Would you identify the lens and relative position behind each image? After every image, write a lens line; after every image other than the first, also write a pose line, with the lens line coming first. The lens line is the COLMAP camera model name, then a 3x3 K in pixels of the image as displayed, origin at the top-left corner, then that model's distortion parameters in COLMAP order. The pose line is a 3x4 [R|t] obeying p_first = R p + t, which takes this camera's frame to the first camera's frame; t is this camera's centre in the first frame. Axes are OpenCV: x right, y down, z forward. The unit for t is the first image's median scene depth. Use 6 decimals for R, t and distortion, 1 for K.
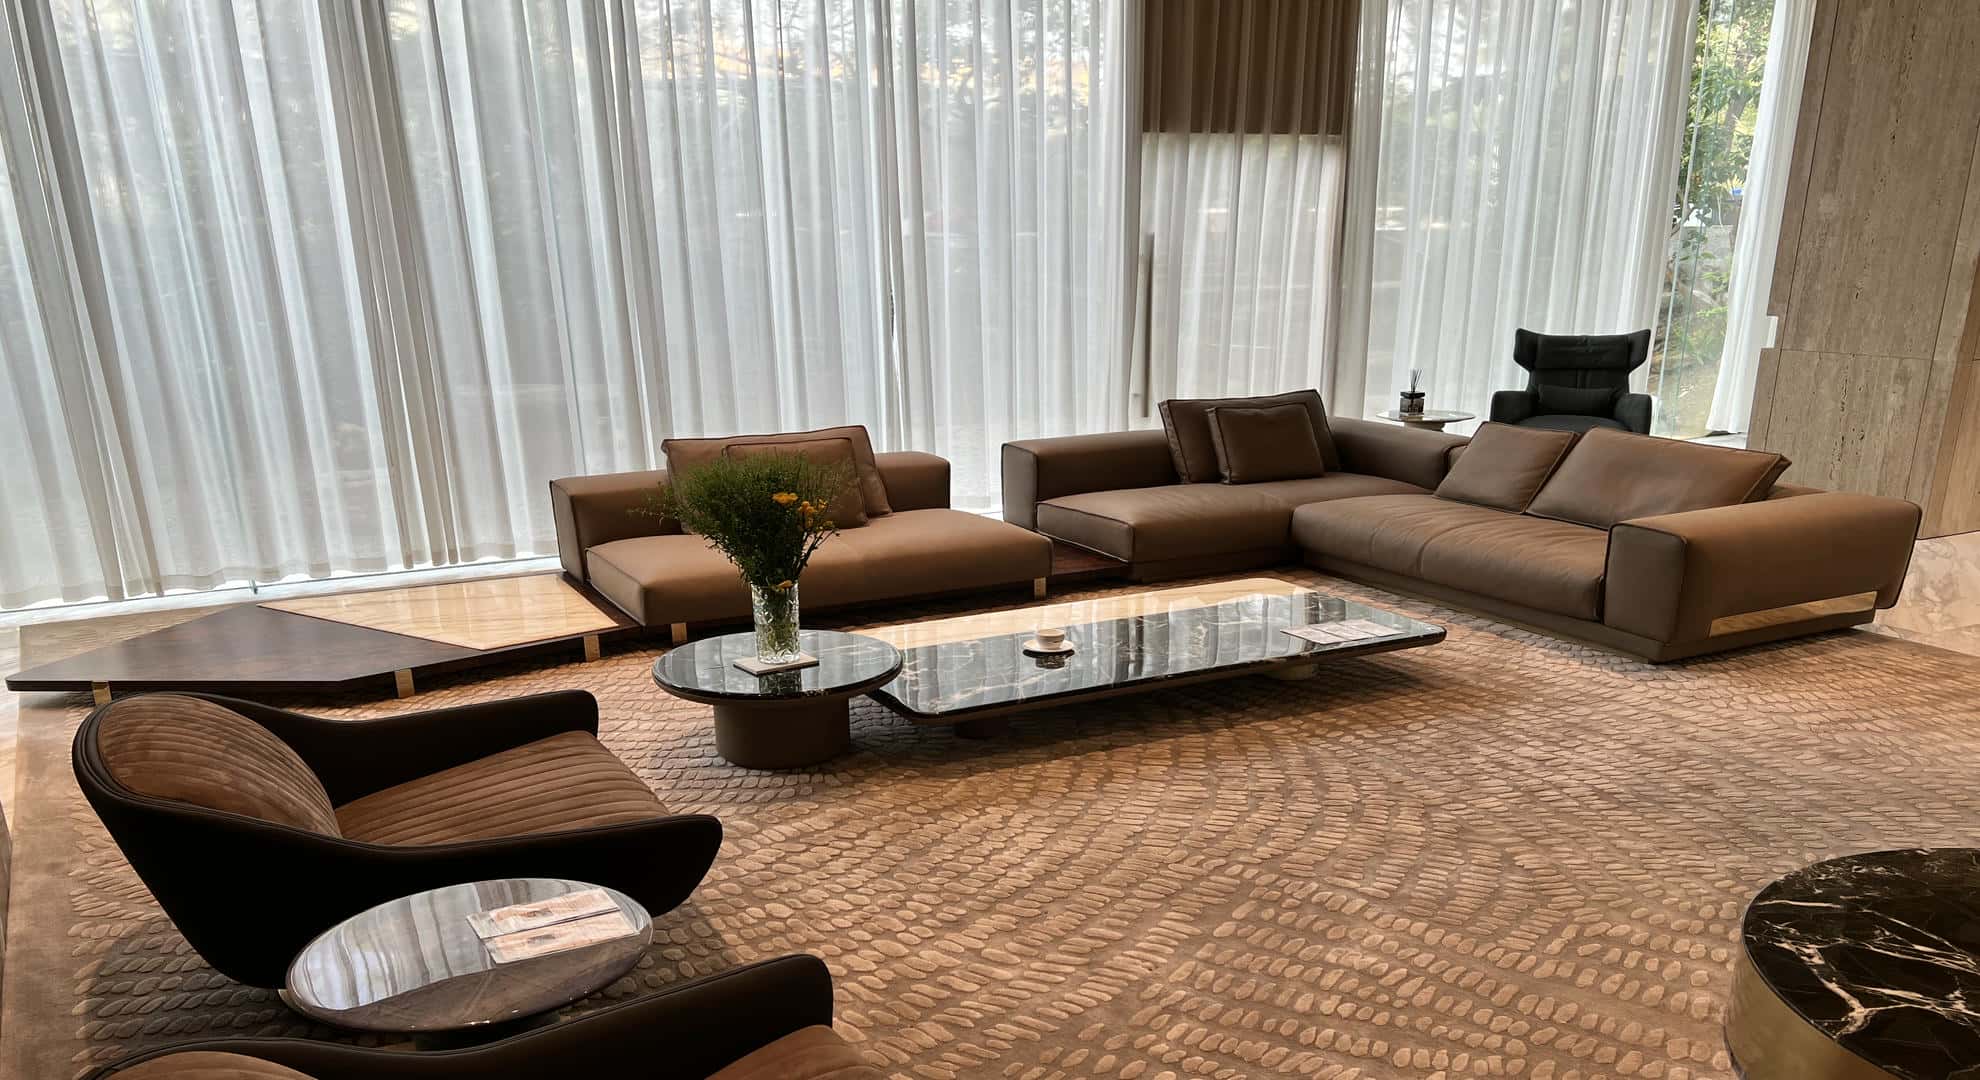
lens RADIAL K [[1269.7, 0, 990.0], [0, 1269.7, 540.0], [0, 0, 1]] dist [0.061719, -0.098903]
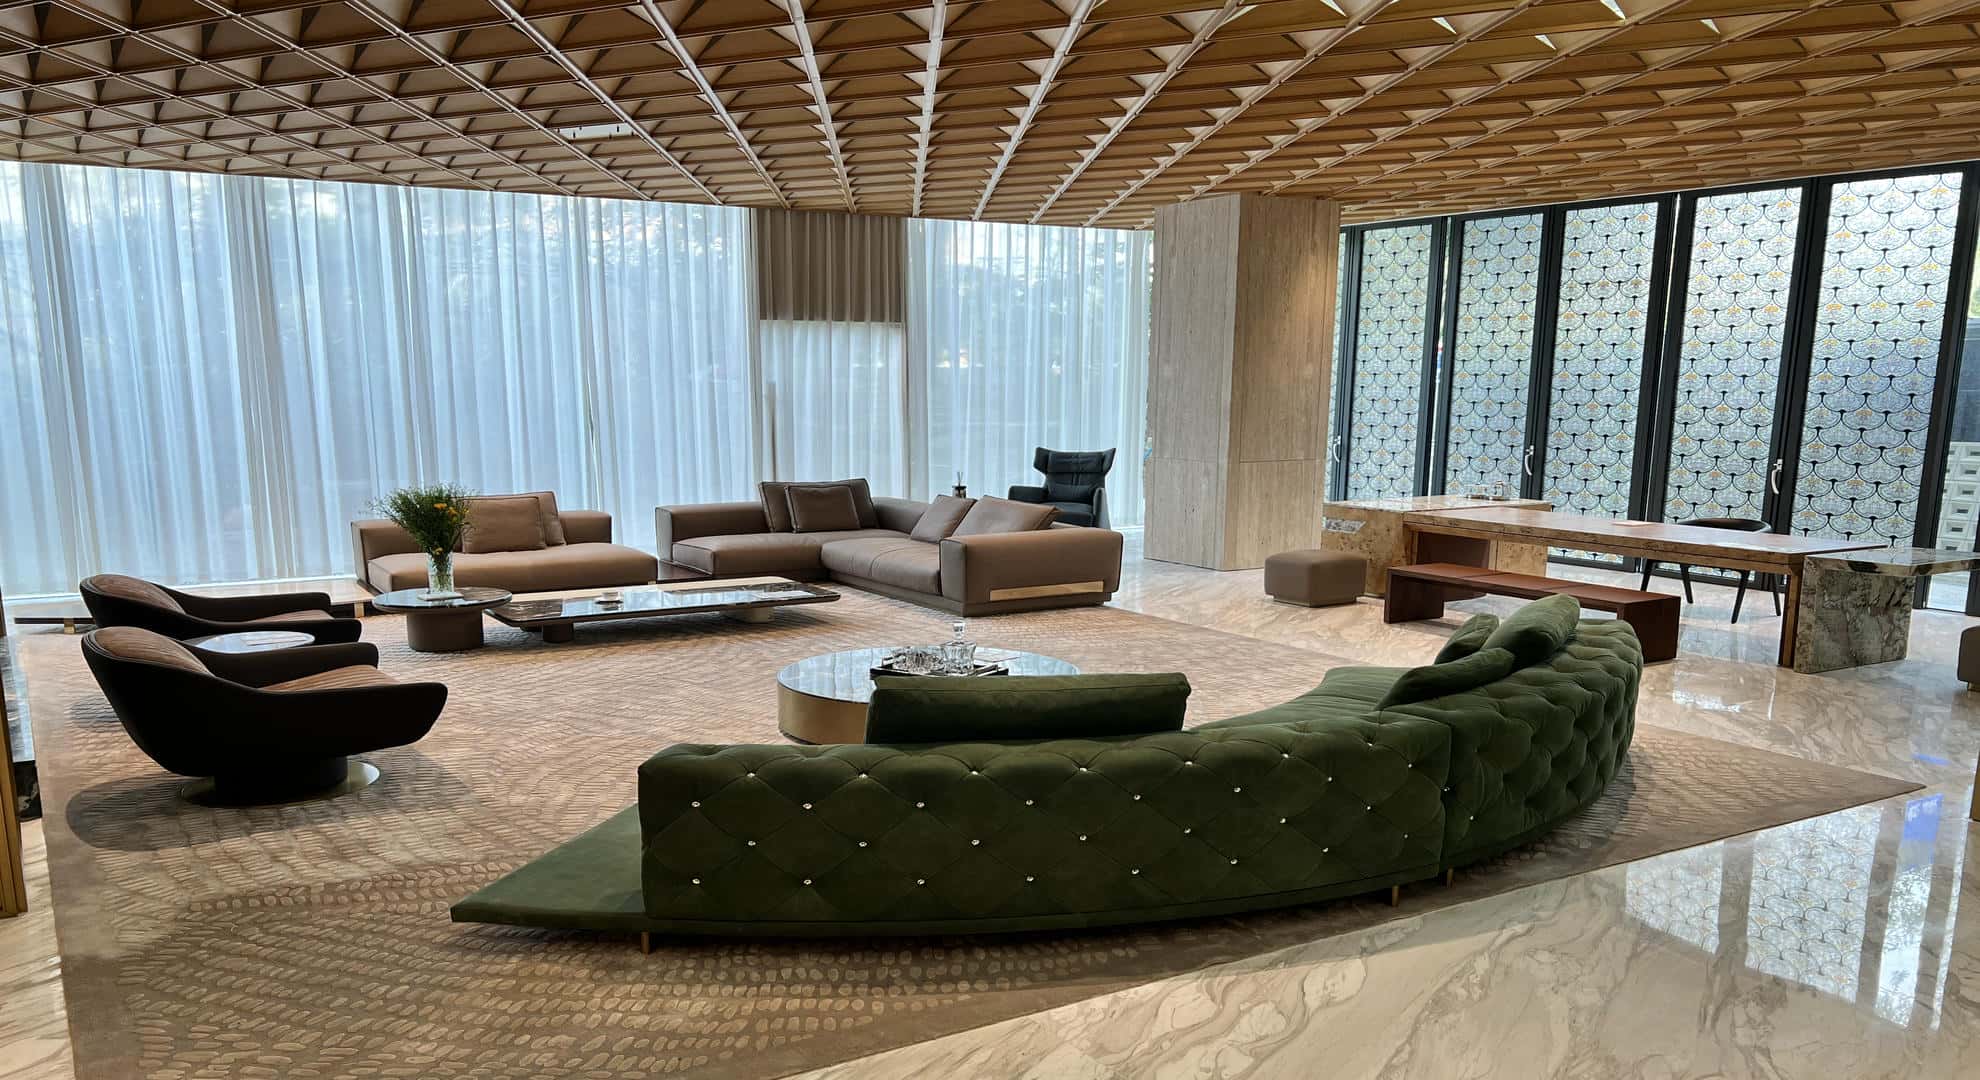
lens RADIAL K [[1188.5, 0, 990.0], [0, 1188.5, 540.0], [0, 0, 1]] dist [-0.000474, -0.065200]
pose [[0.995850, 0.006490, 0.090773, 0.292566], [0.002969, 0.994606, -0.103678, 0.119180], [-0.090956, 0.103517, 0.990460, -0.500128]]
